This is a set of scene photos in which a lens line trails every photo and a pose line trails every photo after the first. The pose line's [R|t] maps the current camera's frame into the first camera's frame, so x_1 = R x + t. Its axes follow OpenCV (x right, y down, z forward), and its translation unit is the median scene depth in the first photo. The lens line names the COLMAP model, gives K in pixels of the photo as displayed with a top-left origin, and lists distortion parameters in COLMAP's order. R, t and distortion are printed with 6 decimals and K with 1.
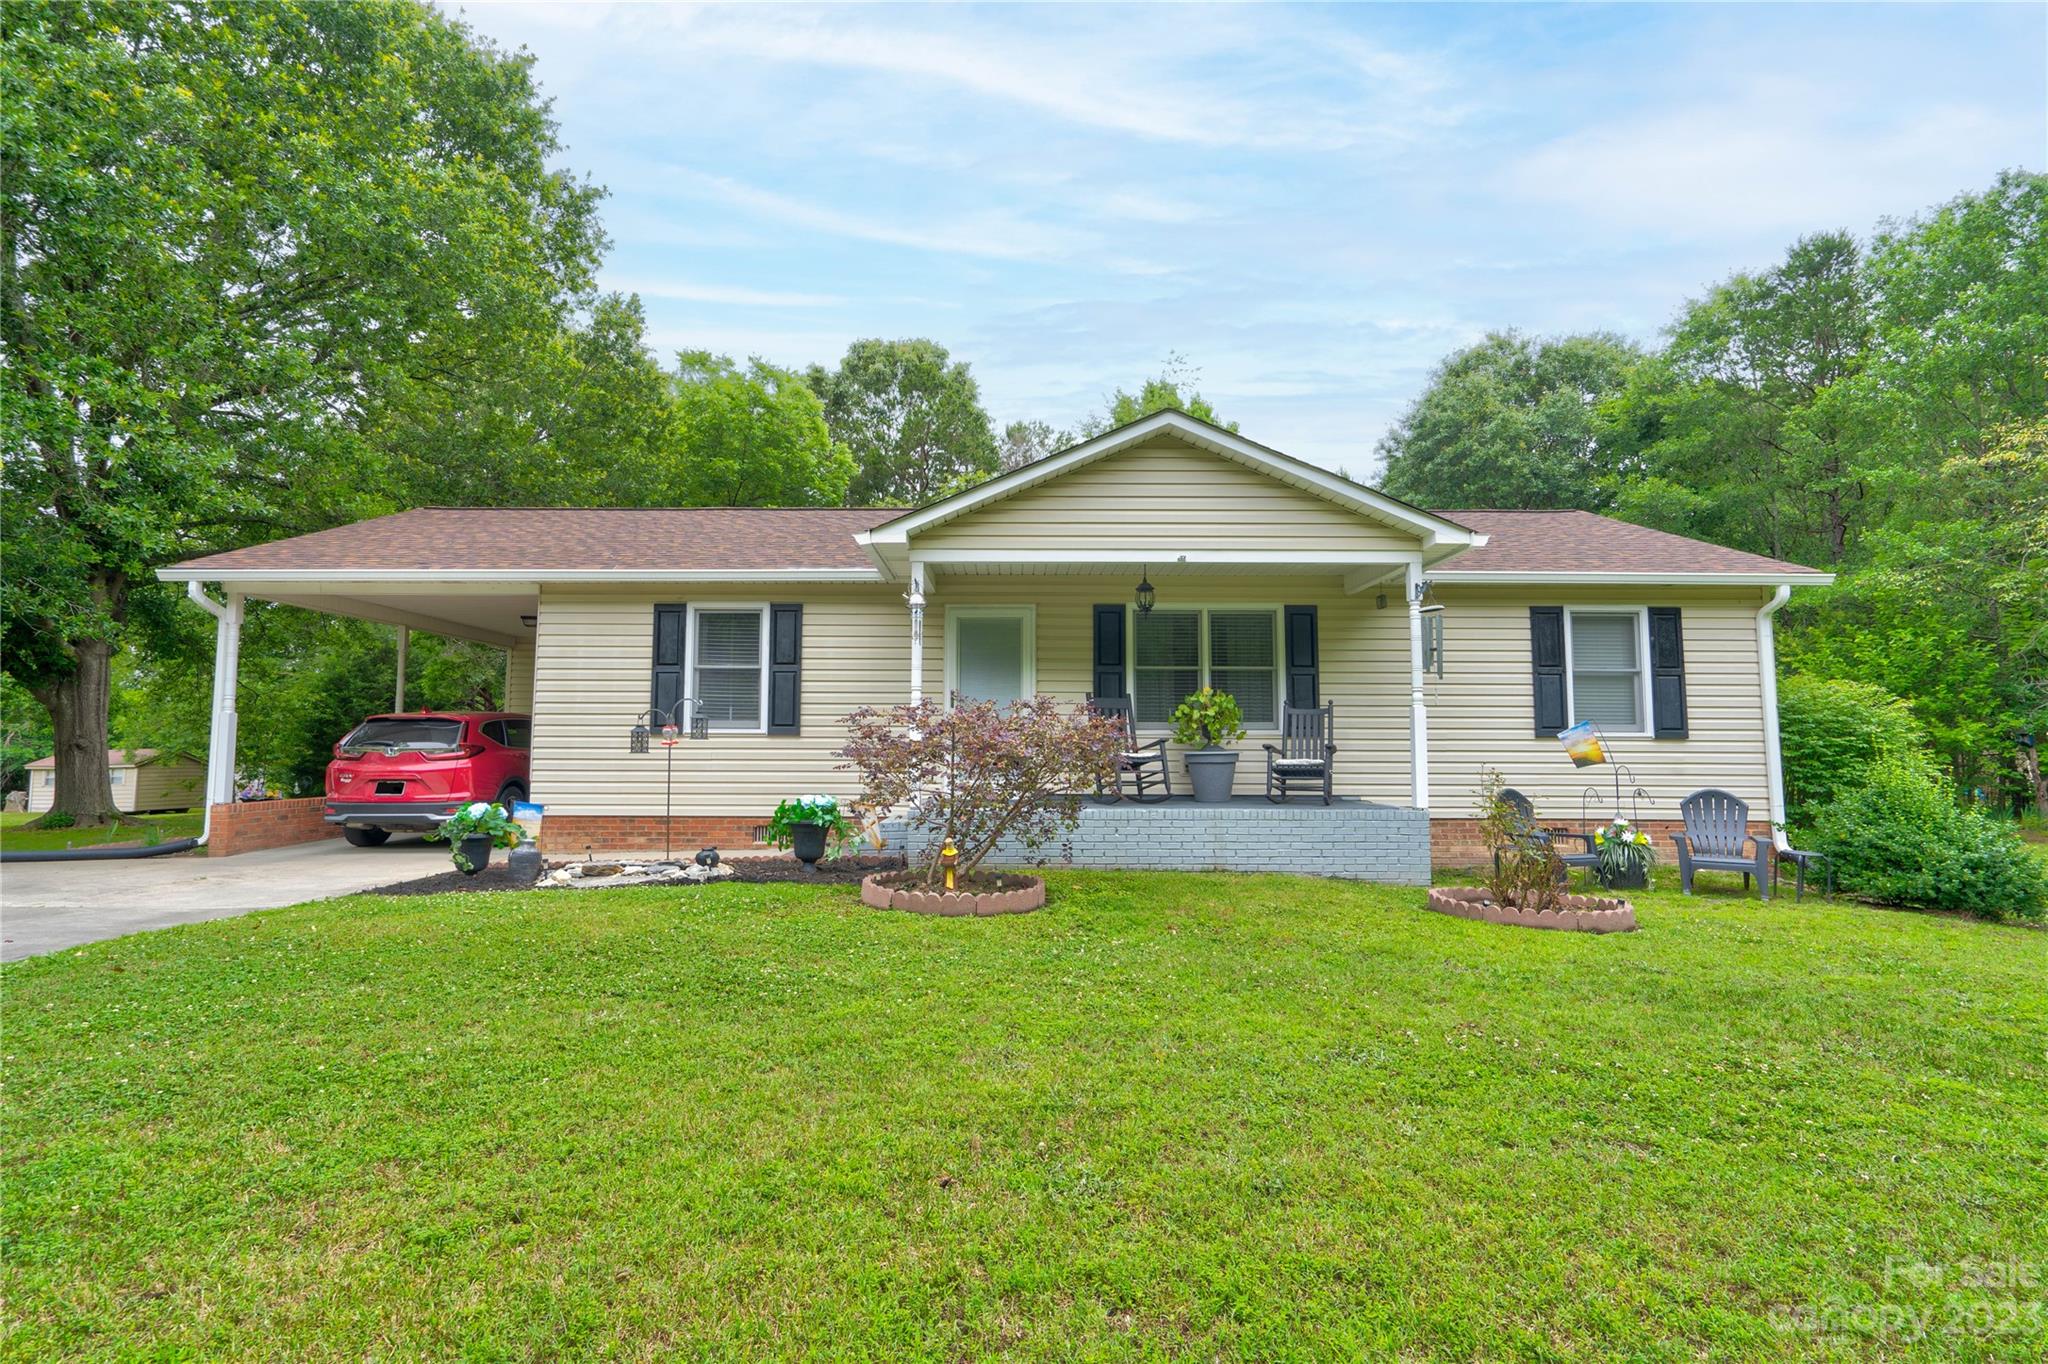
lens RADIAL K [[939.6, 0, 1003.6], [0, 939.6, 679.8], [0, 0, 1]] dist [-0.005744, 0.015768]
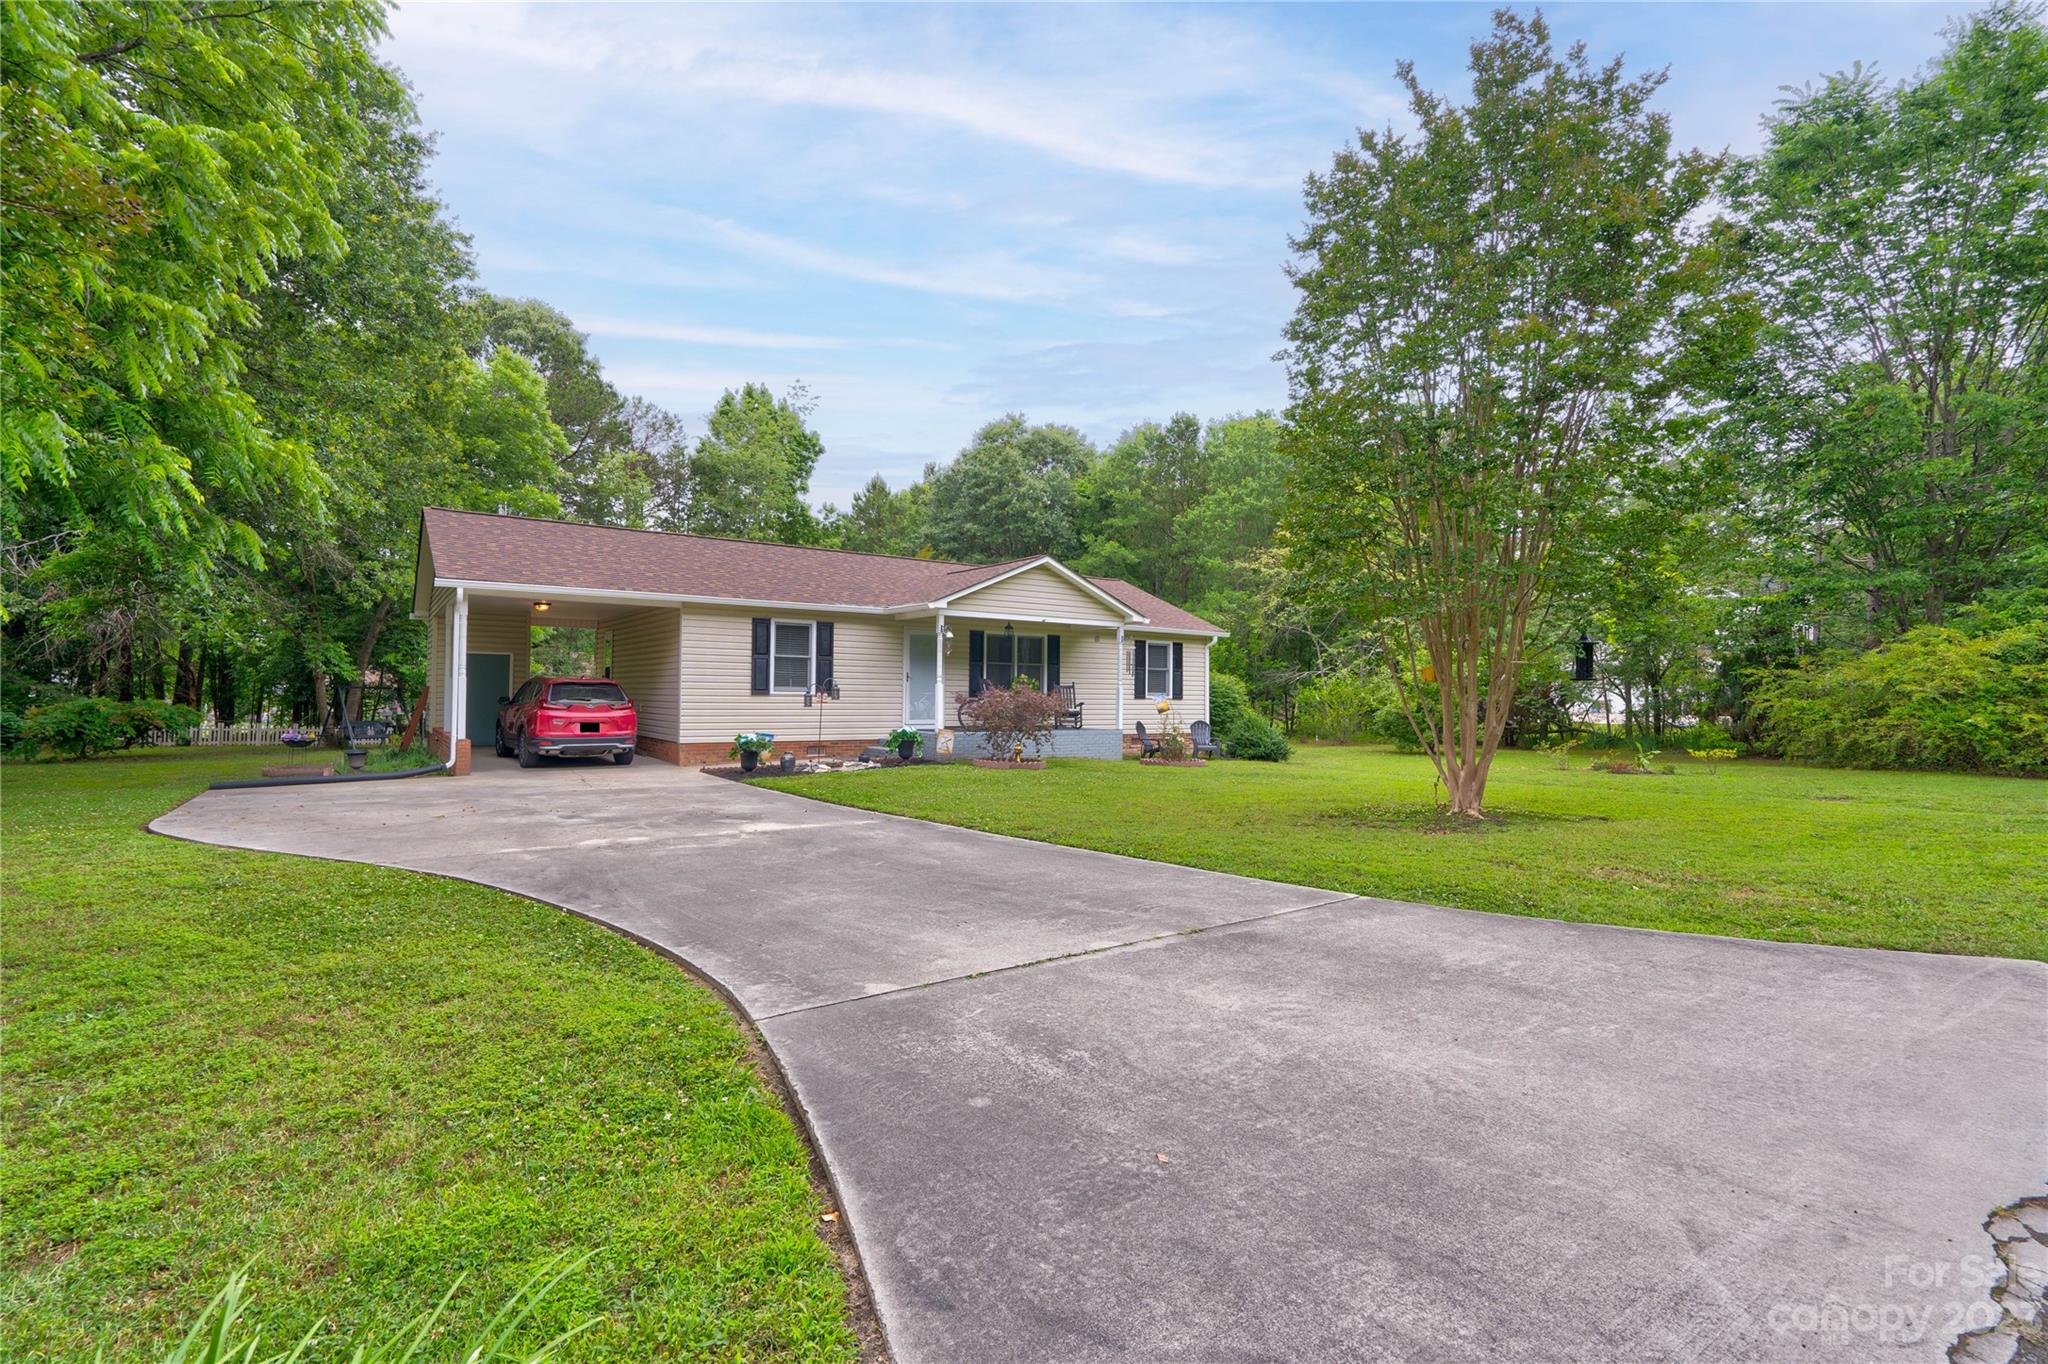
lens RADIAL K [[939.6, 0, 1003.6], [0, 939.6, 679.8], [0, 0, 1]] dist [-0.005744, 0.015768]
pose [[0.819549, 0.015755, 0.572792, -0.975401], [-0.050587, 0.997708, 0.044937, -0.068522], [-0.570771, -0.065804, 0.818468, -0.657571]]
